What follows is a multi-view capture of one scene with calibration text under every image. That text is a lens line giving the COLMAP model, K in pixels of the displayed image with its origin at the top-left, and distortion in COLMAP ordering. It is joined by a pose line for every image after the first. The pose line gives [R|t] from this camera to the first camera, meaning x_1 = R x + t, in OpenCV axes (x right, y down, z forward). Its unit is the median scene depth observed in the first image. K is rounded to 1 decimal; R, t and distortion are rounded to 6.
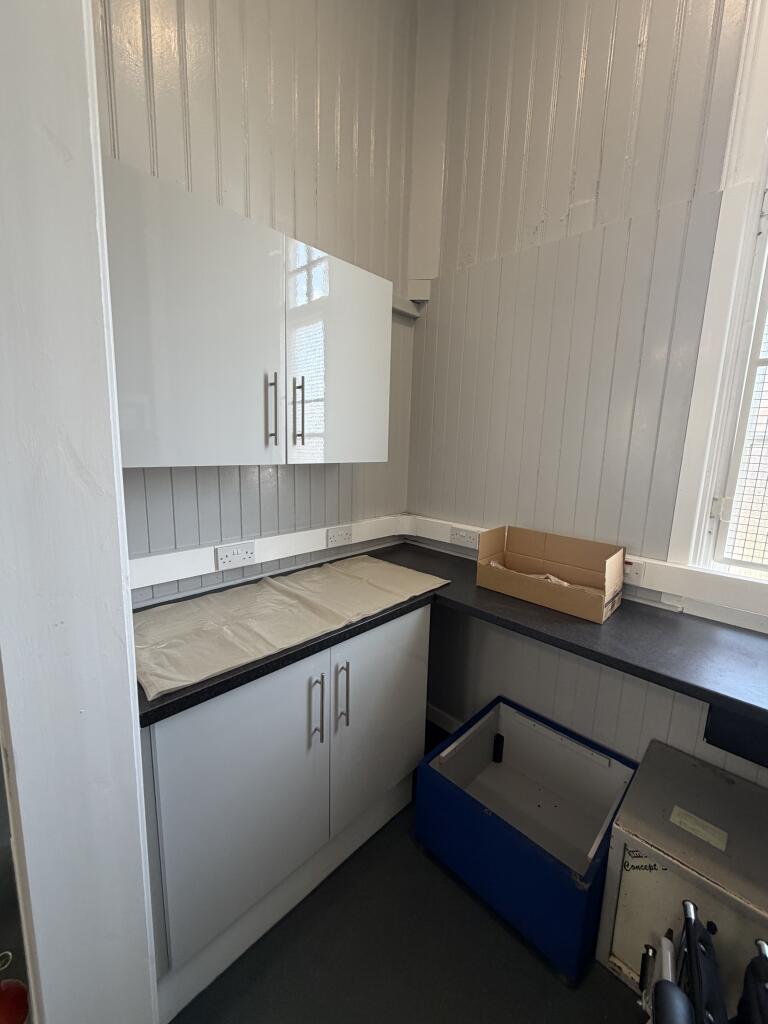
lens RADIAL K [[412.0, 0, 383.6], [0, 412.0, 508.0], [0, 0, 1]] dist [-0.000037, 0.000636]
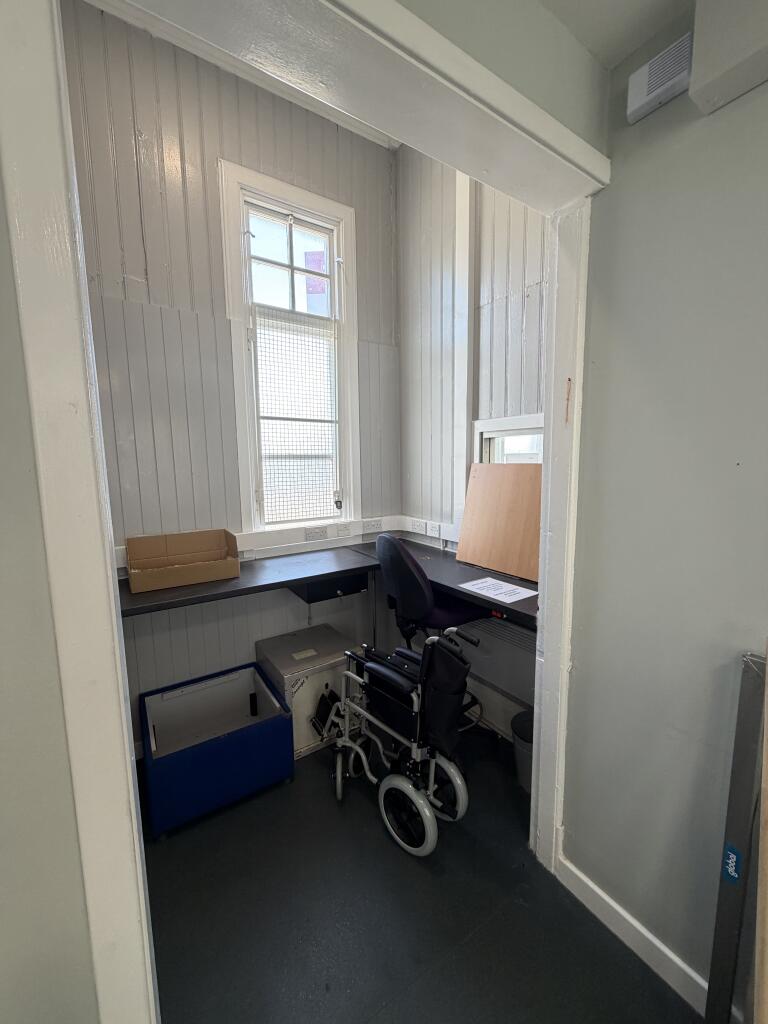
lens RADIAL K [[412.0, 0, 385.8], [0, 412.0, 507.6], [0, 0, 1]] dist [-0.000037, 0.000636]
pose [[0.213336, -0.155063, 0.964595, -0.814247], [0.182822, 0.976219, 0.116498, -0.056778], [-0.959721, 0.151496, 0.236612, 0.049734]]
